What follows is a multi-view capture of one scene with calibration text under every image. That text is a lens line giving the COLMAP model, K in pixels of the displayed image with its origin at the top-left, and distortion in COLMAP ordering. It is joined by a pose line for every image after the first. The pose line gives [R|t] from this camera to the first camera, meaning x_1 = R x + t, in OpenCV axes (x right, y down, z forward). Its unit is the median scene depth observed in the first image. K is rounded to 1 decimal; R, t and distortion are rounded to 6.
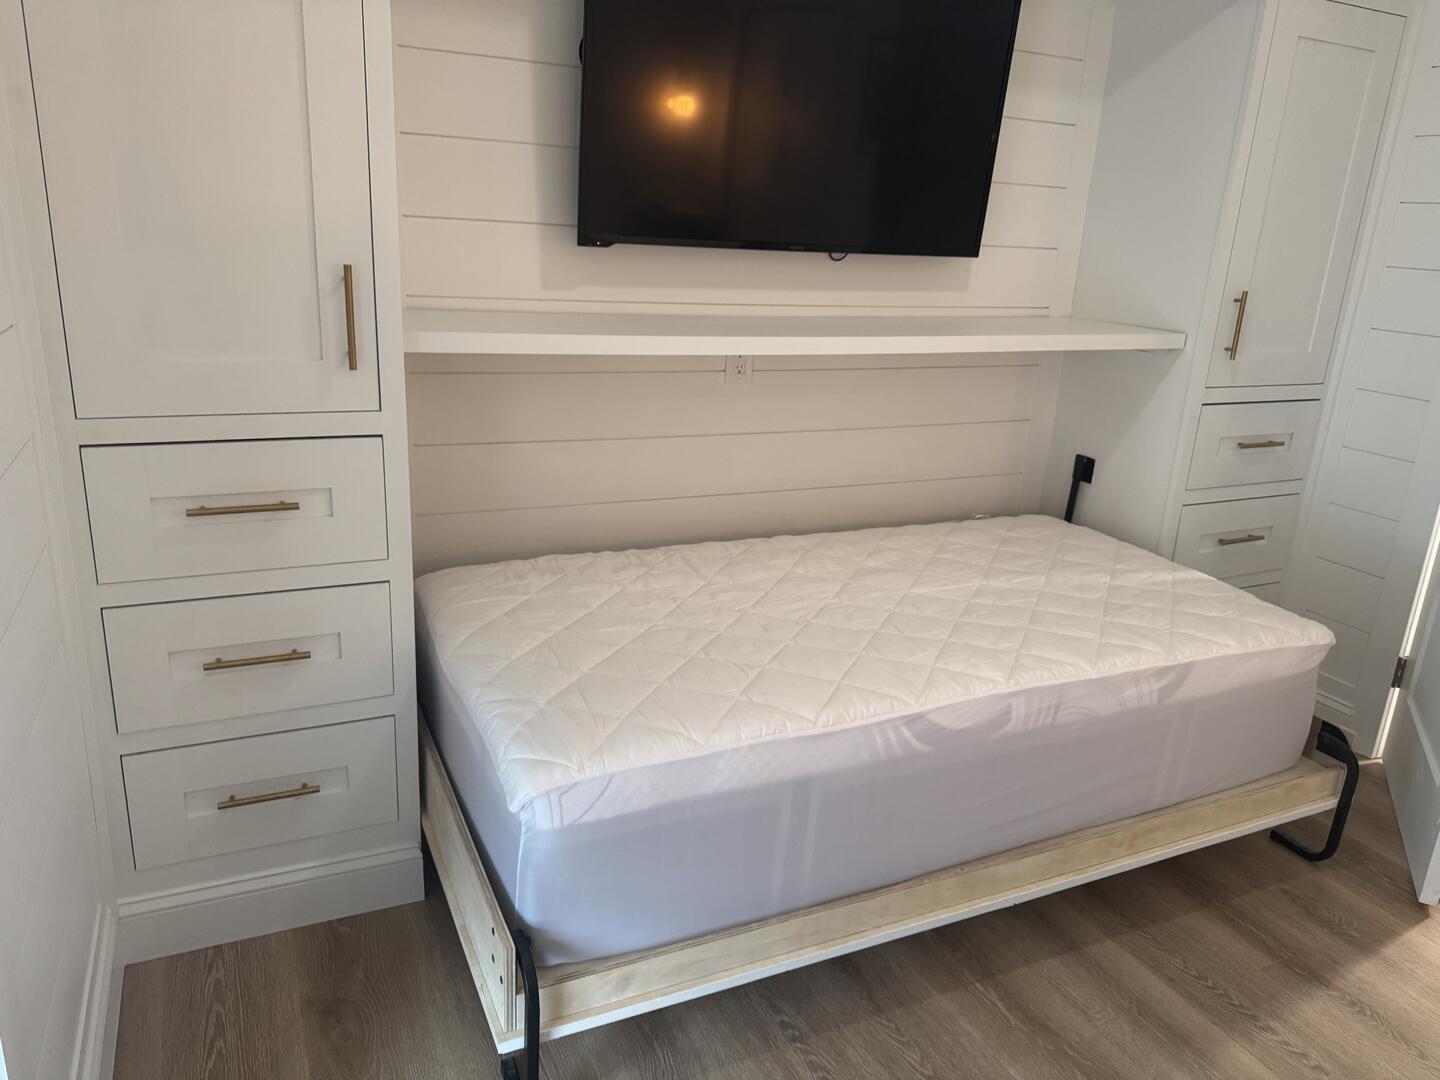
lens RADIAL K [[1028.9, 0, 720.0], [0, 1028.9, 540.0], [0, 0, 1]] dist [0.004683, 0.000704]
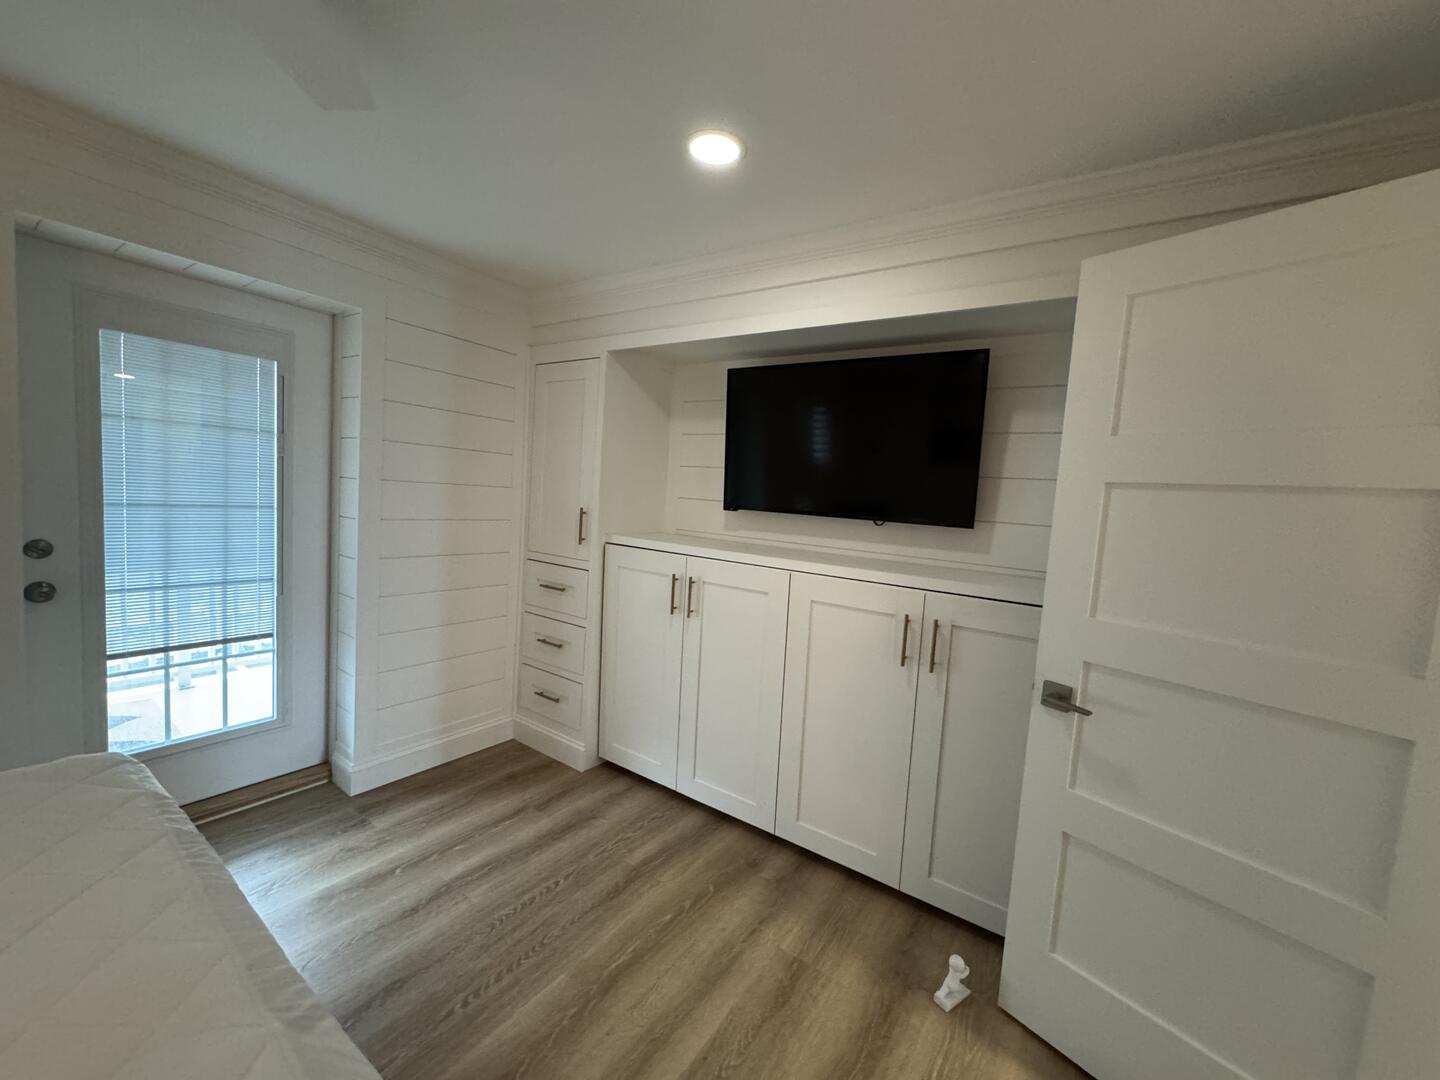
lens RADIAL K [[572.3, 0, 720.0], [0, 572.3, 540.0], [0, 0, 1]] dist [-0.002419, -0.000144]
pose [[0.507937, 0.055697, -0.859592, 0.883409], [-0.294587, 0.948970, -0.112585, -0.086799], [0.809456, 0.310410, 0.498425, 0.409167]]
